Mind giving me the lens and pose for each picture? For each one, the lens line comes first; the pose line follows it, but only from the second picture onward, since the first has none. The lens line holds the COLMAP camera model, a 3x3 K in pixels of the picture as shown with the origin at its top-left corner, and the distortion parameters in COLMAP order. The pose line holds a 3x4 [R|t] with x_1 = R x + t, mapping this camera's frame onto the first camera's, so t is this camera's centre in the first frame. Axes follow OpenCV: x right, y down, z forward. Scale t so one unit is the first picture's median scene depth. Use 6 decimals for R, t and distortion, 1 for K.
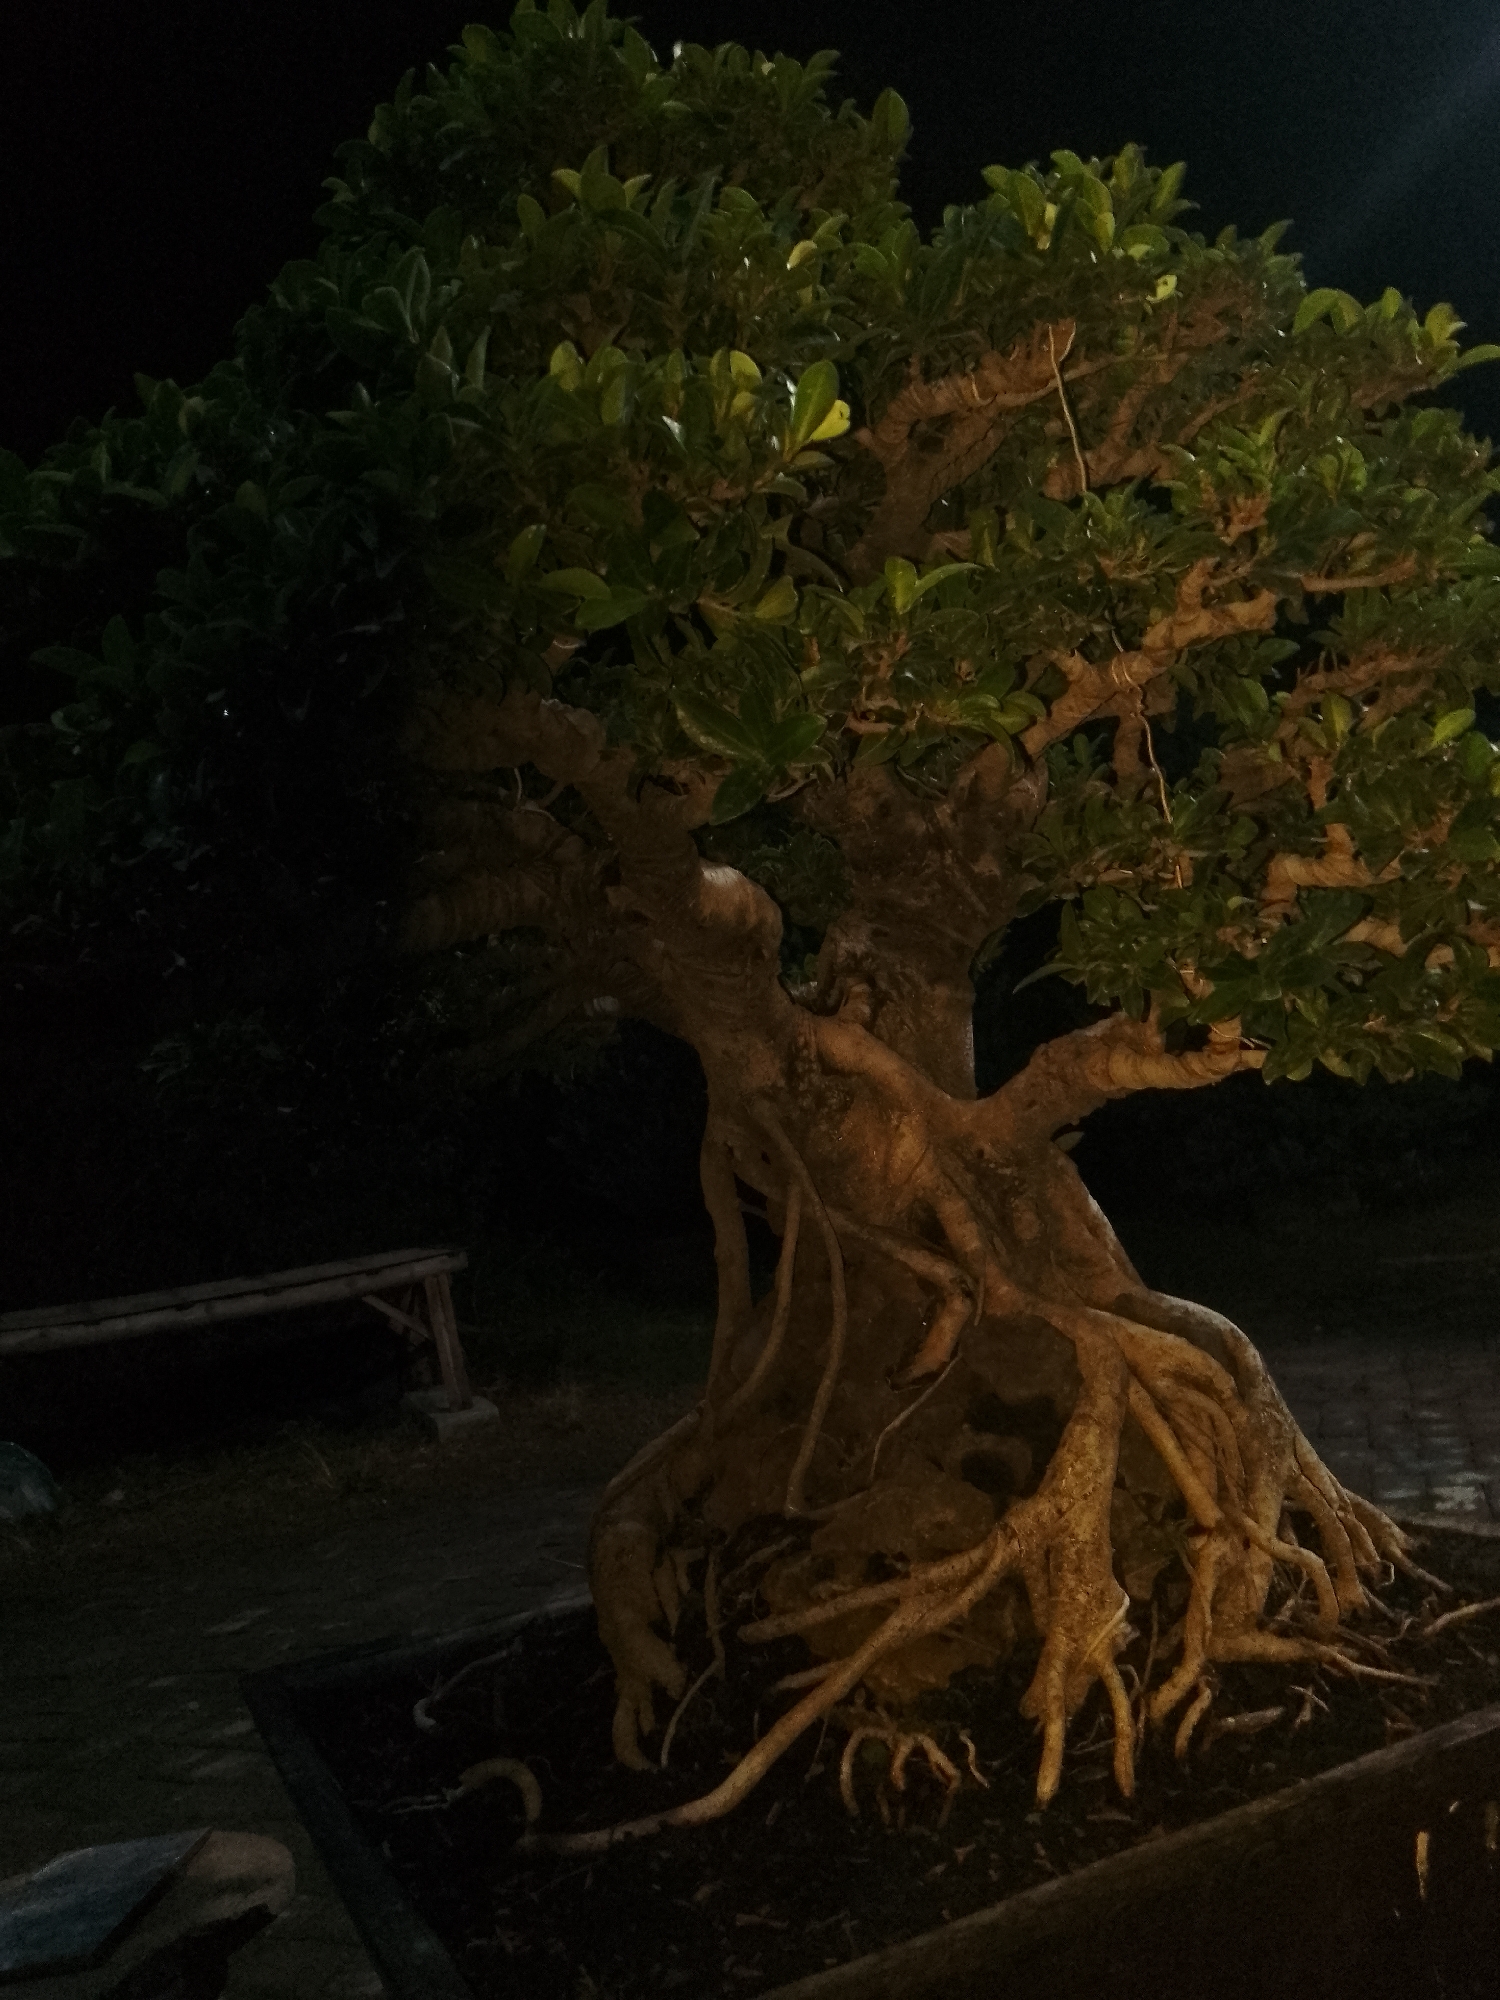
lens RADIAL K [[1603.0, 0, 750.0], [0, 1603.0, 1000.0], [0, 0, 1]] dist [0.125384, -0.190548]
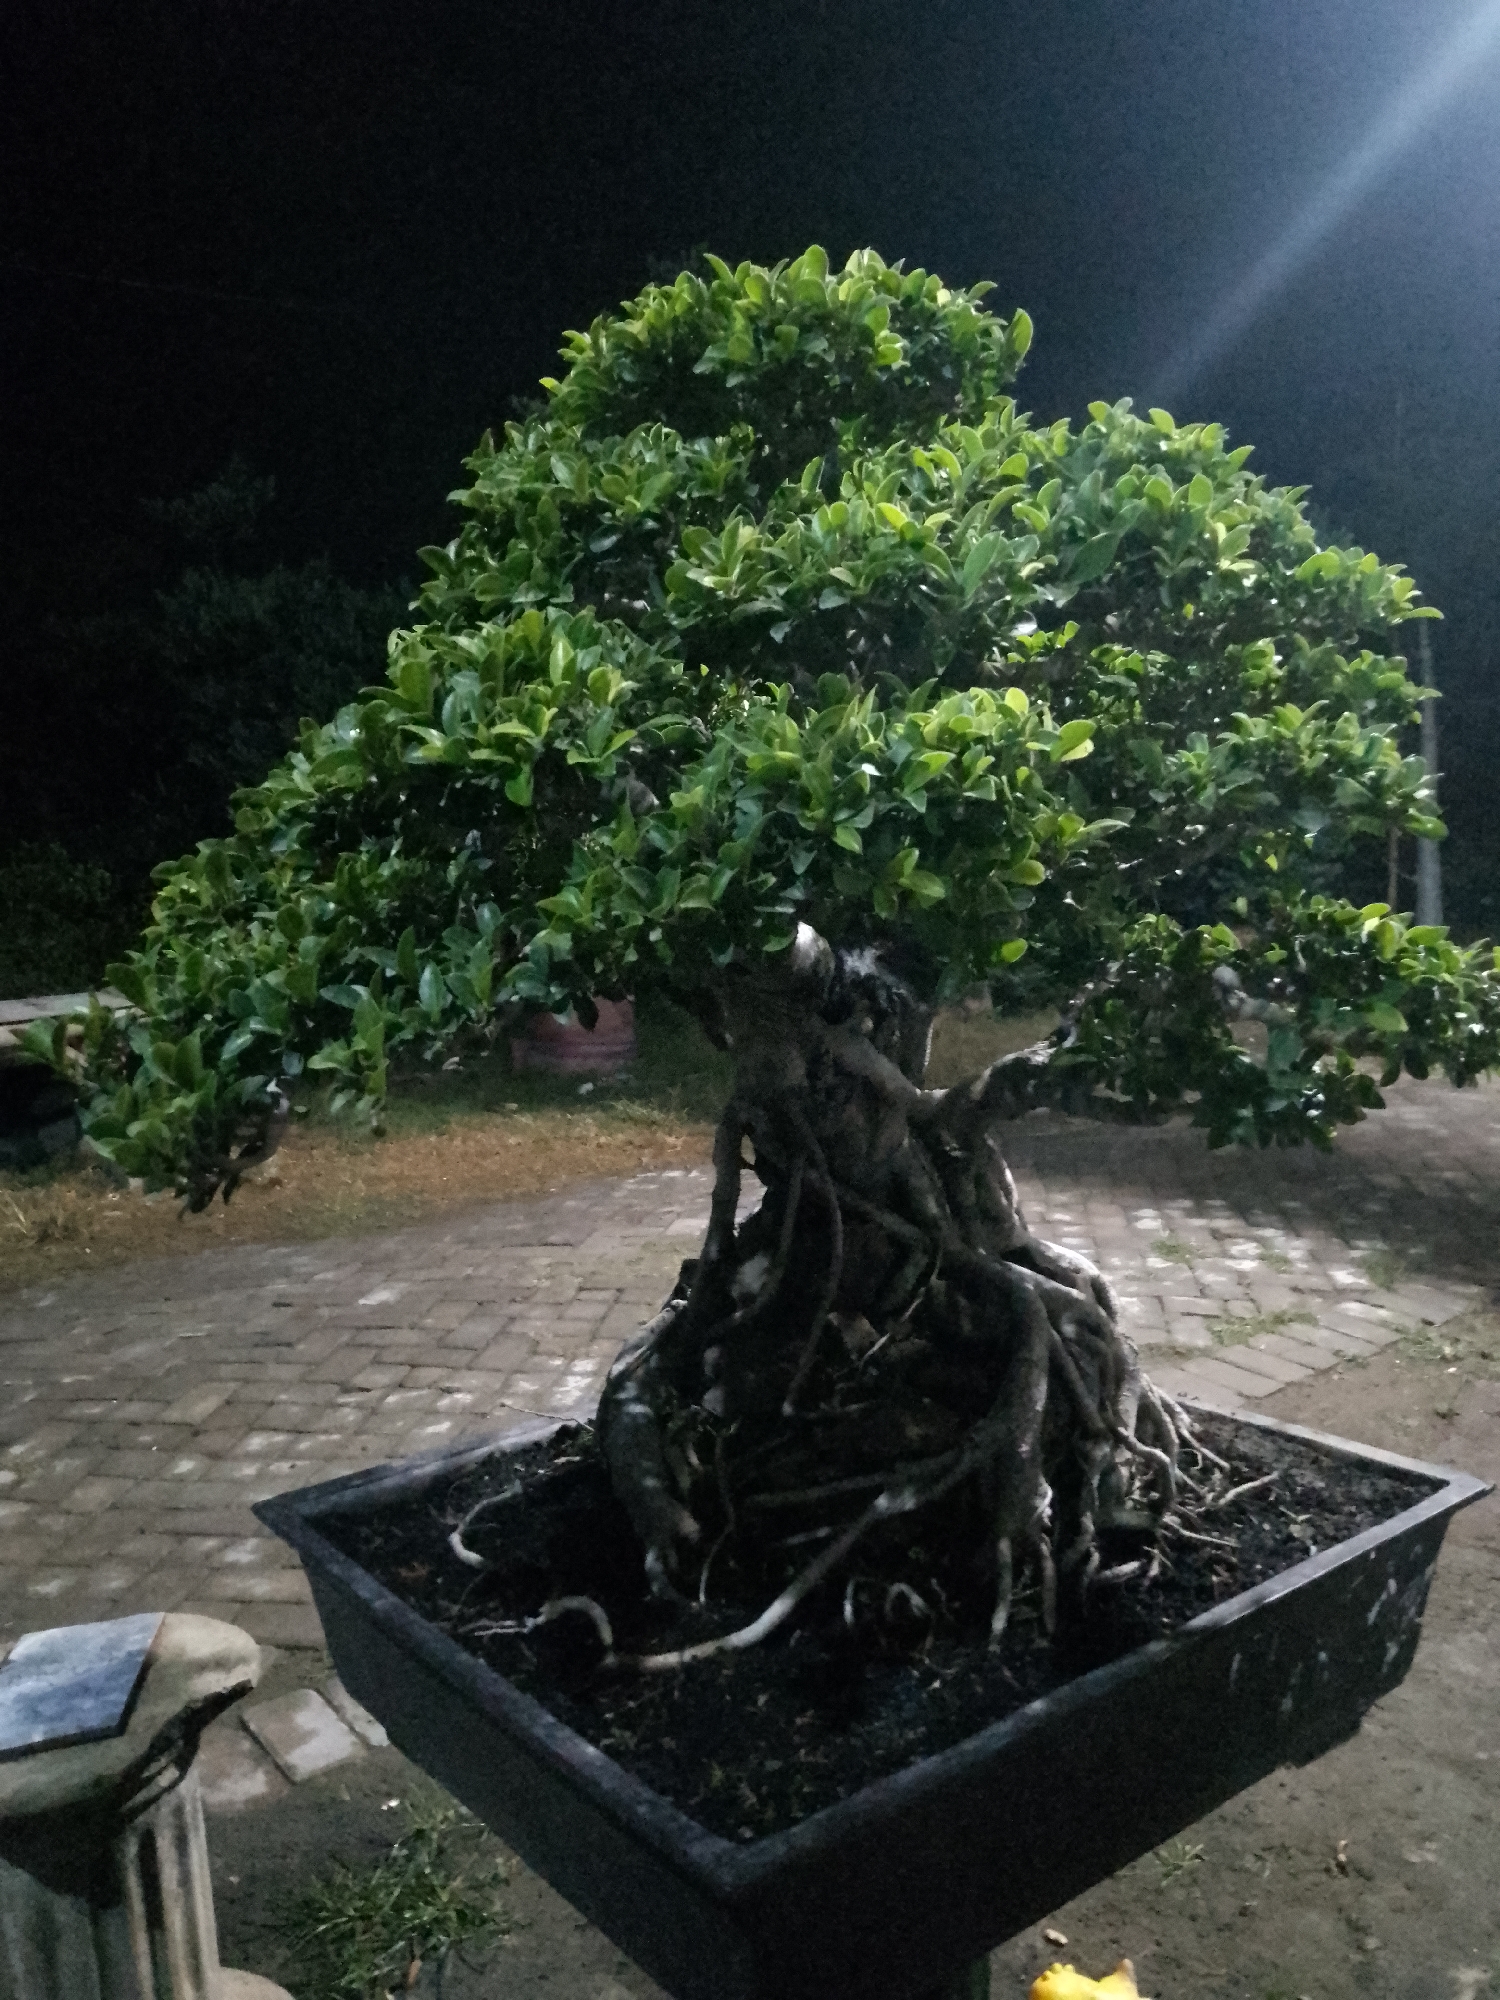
lens RADIAL K [[1603.0, 0, 750.0], [0, 1603.0, 1000.0], [0, 0, 1]] dist [0.125384, -0.190548]
pose [[0.970518, 0.073075, 0.229684, -0.334764], [-0.109365, 0.982700, 0.149464, -0.205311], [-0.214788, -0.170176, 0.961720, -0.192236]]
